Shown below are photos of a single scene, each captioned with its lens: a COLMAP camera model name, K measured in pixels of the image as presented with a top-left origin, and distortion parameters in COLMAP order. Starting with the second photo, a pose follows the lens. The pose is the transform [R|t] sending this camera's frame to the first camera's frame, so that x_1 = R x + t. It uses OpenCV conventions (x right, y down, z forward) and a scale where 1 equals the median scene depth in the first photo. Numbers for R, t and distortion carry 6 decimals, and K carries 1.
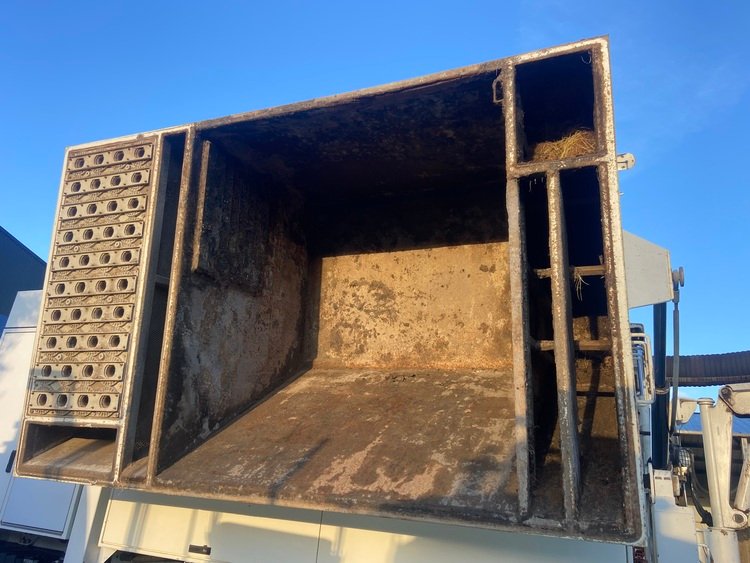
lens RADIAL K [[566.7, 0, 374.2], [0, 566.7, 258.6], [0, 0, 1]] dist [0.106279, -0.138773]
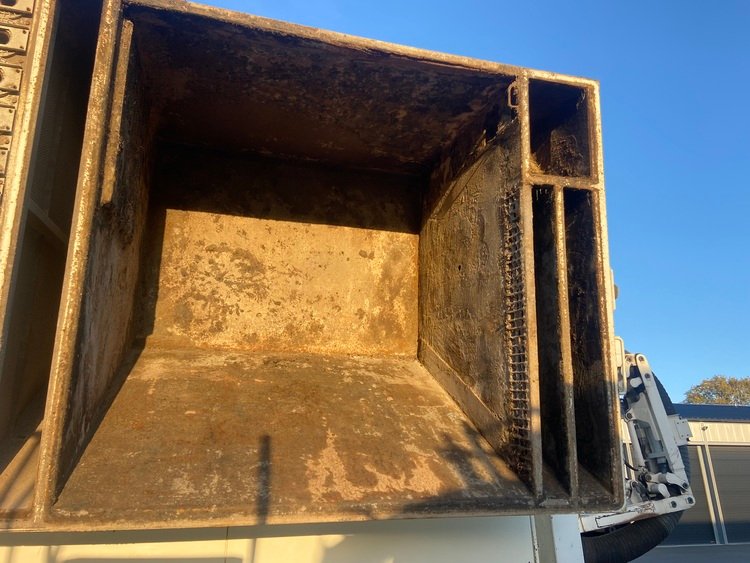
lens RADIAL K [[566.7, 0, 374.2], [0, 566.7, 258.6], [0, 0, 1]] dist [0.106279, -0.138773]
pose [[0.774507, 0.134867, 0.618021, -0.445053], [-0.158996, 0.987147, -0.016163, 0.042492], [-0.612257, -0.085745, 0.785995, 0.236179]]
